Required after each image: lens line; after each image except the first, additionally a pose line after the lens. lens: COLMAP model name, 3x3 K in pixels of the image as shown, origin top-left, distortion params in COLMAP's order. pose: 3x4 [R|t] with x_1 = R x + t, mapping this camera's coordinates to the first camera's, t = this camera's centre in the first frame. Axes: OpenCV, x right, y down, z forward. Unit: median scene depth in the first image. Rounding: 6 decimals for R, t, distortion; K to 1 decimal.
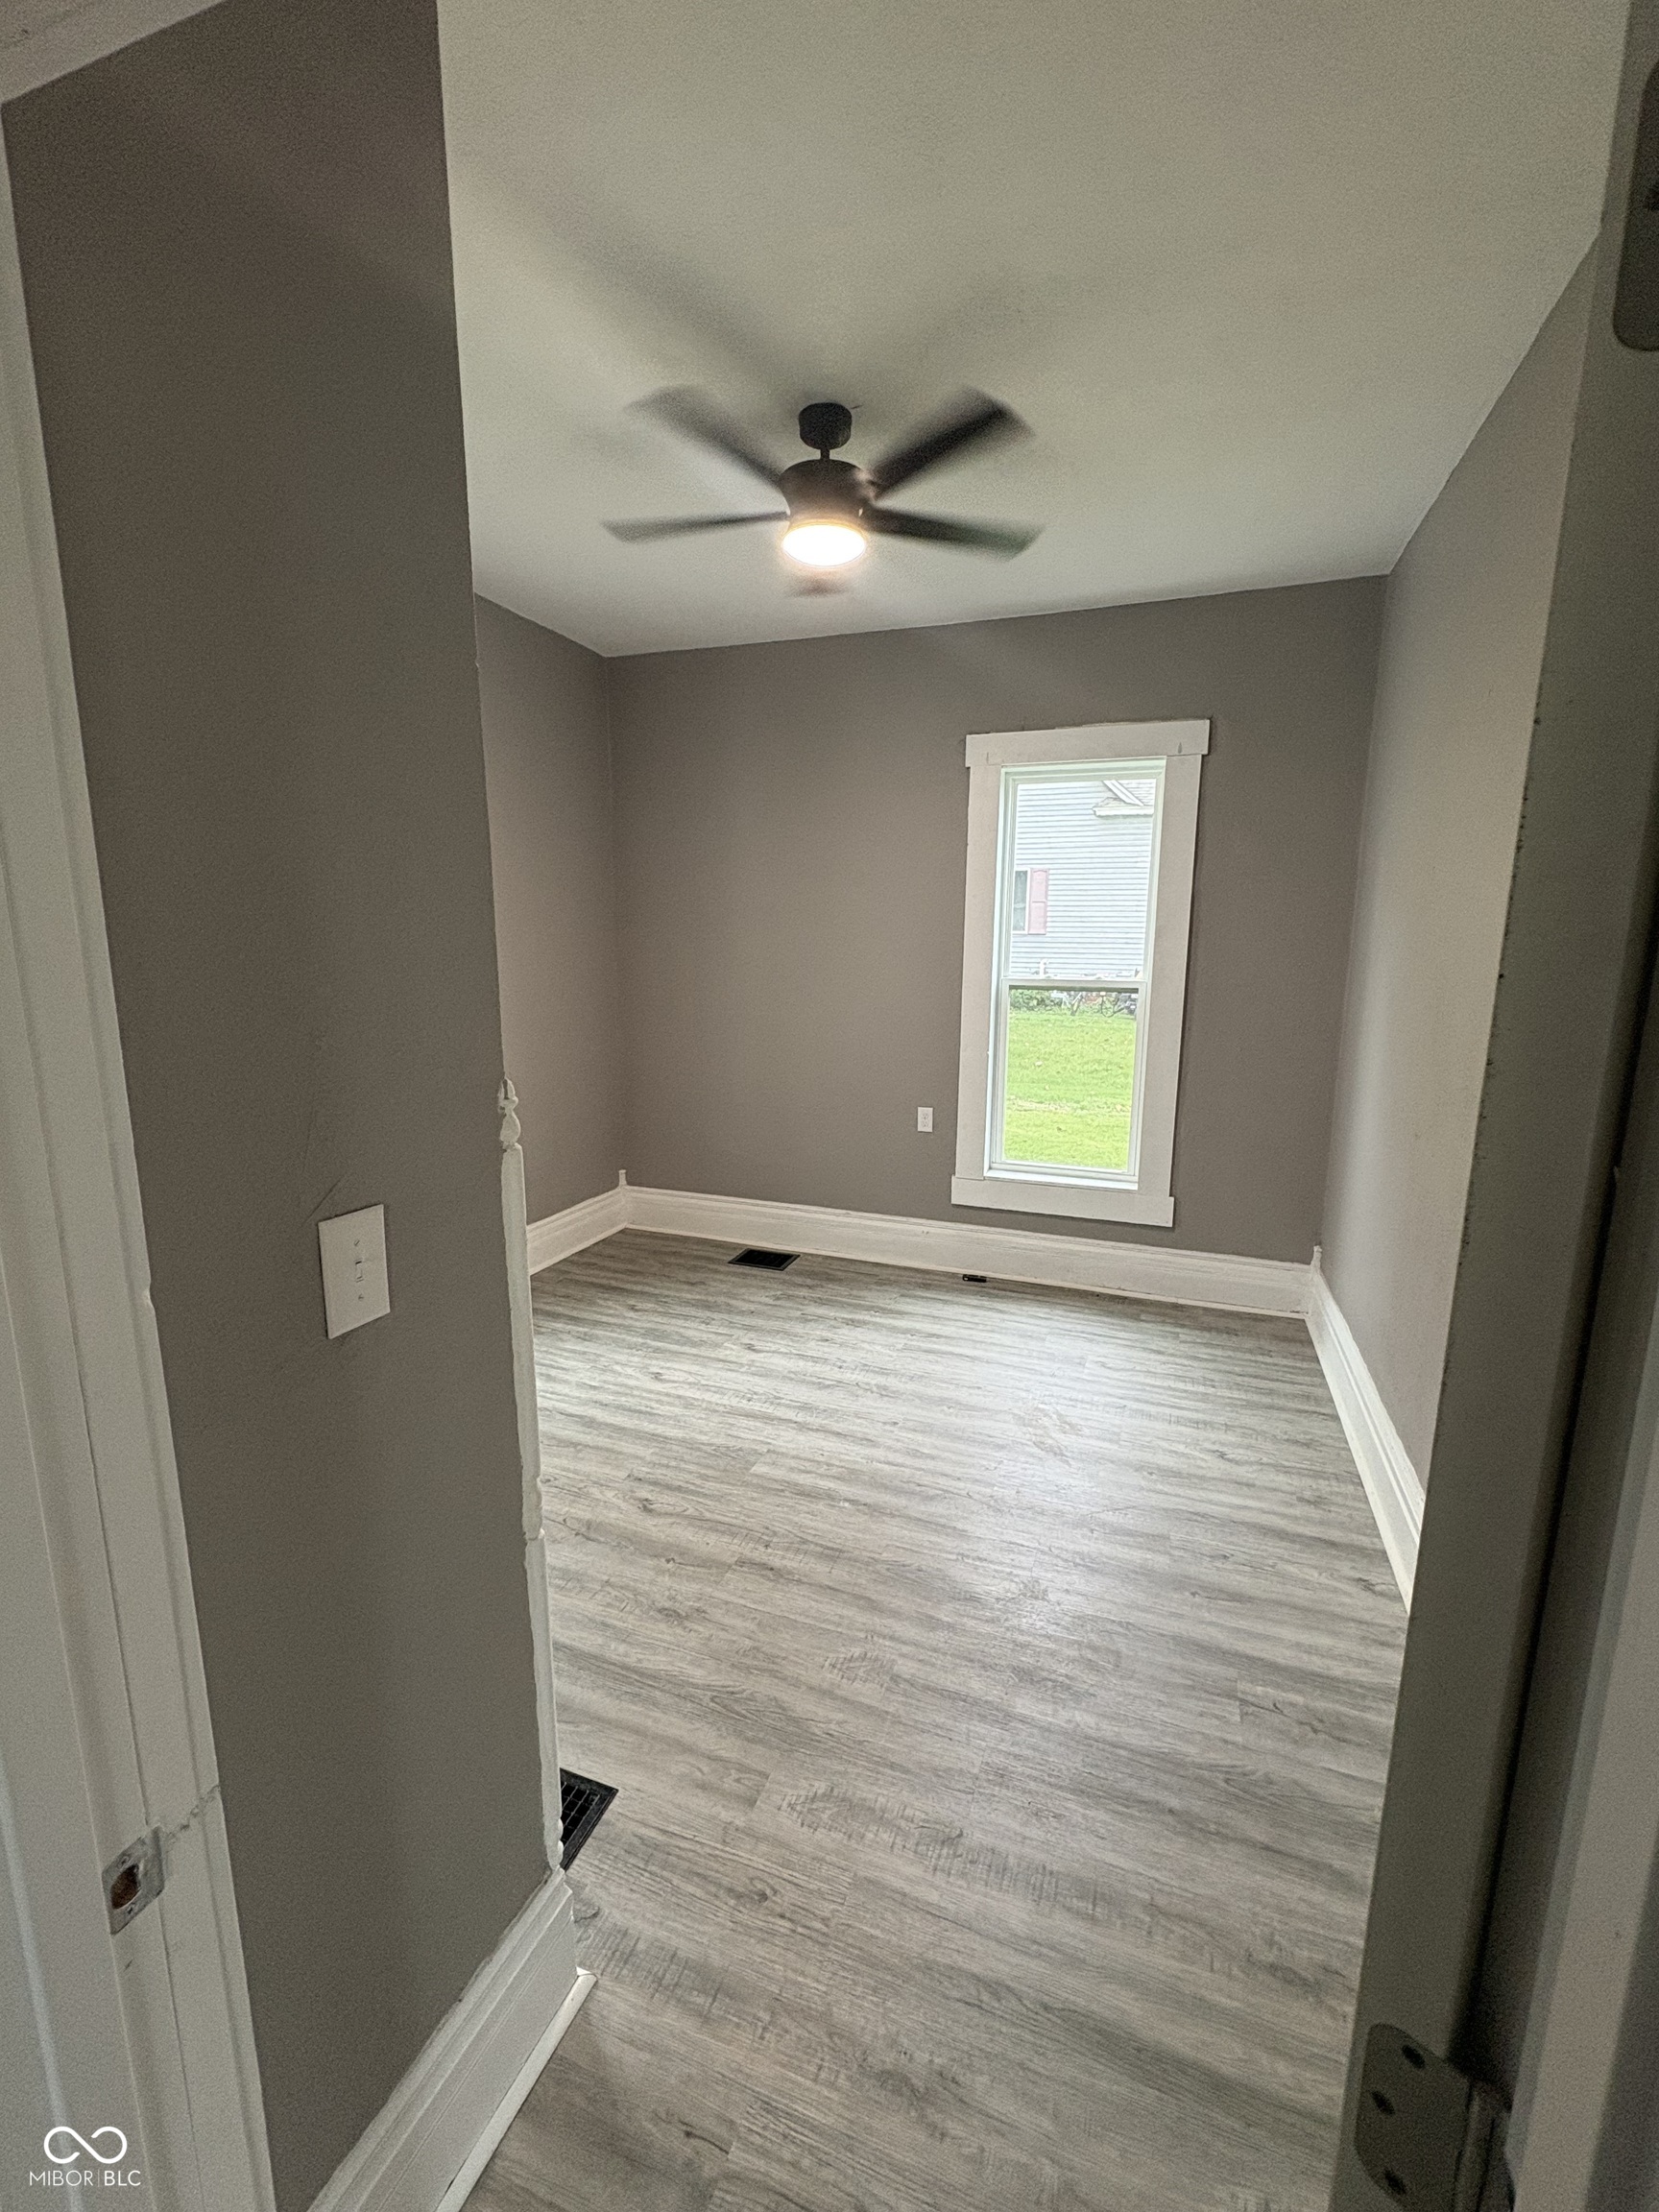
lens RADIAL K [[932.4, 0, 833.8], [0, 932.4, 1113.5], [0, 0, 1]] dist [-0.000268, -0.000015]
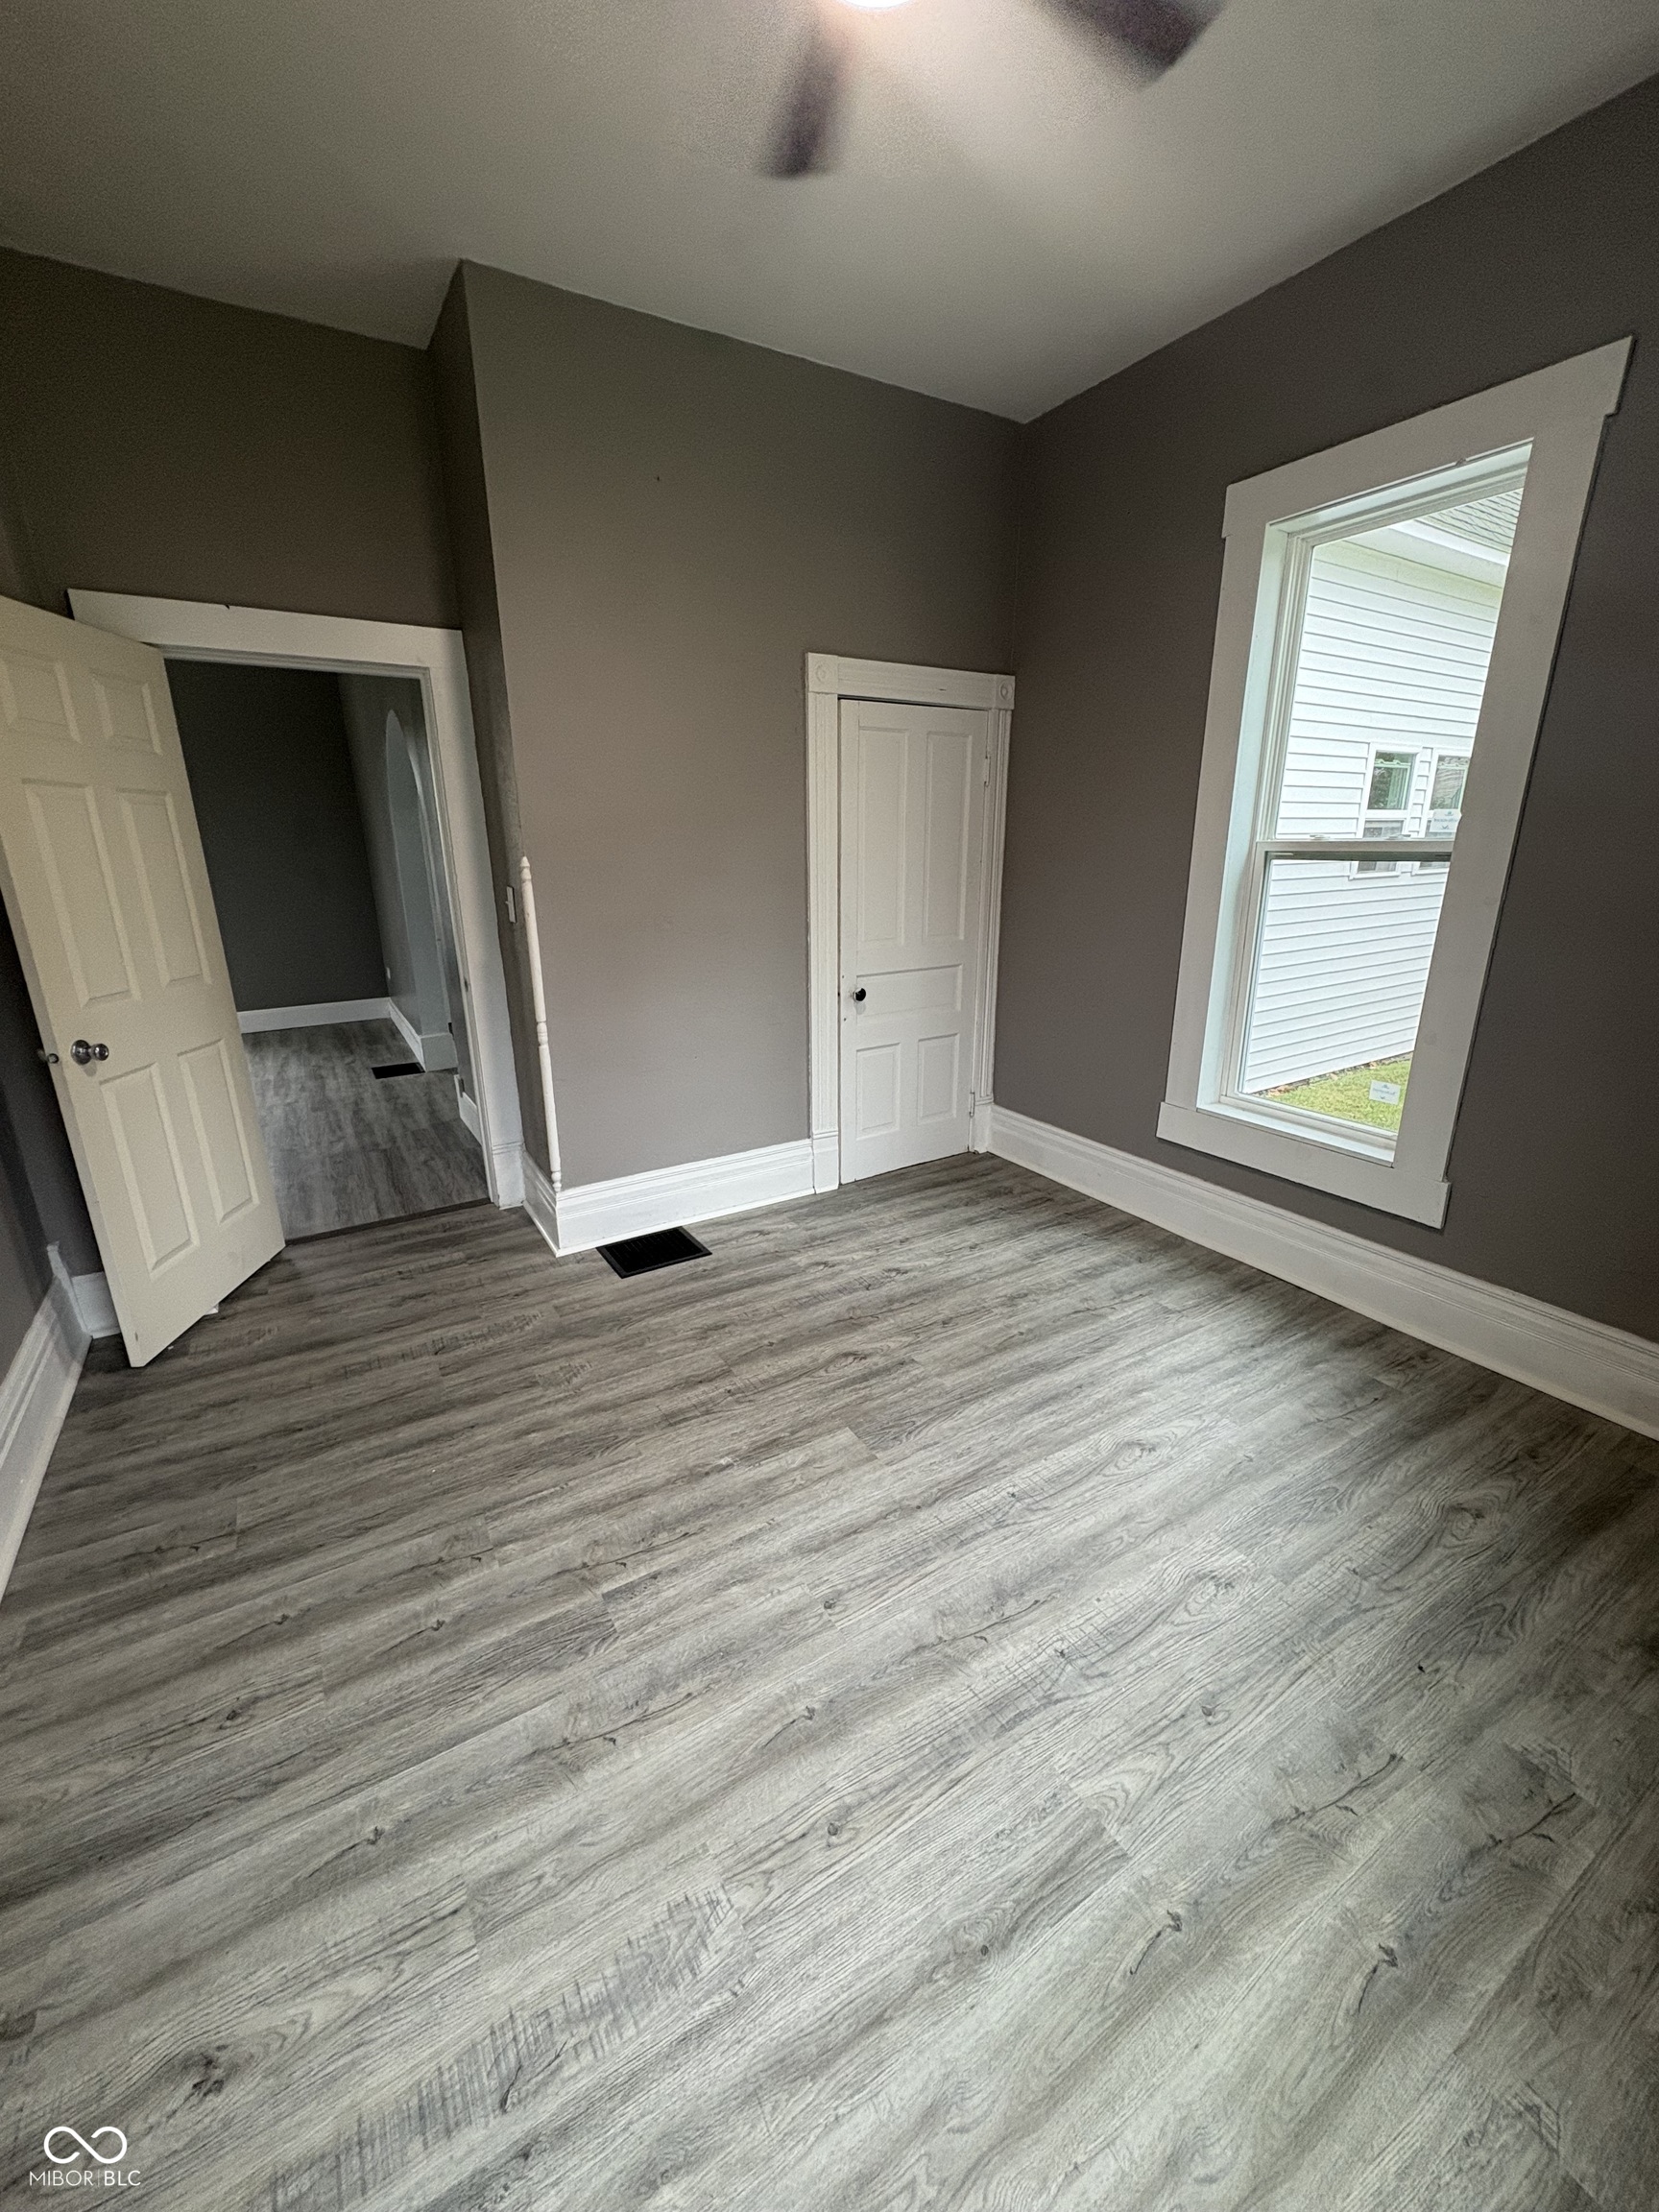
lens RADIAL K [[870.1, 0, 853.5], [0, 870.1, 1099.1], [0, 0, 1]] dist [0.003615, 0.000456]
pose [[-0.600685, 0.227686, -0.766379, 0.472854], [-0.138160, 0.914605, 0.380013, -0.212531], [0.787458, 0.334151, -0.517932, 1.360602]]
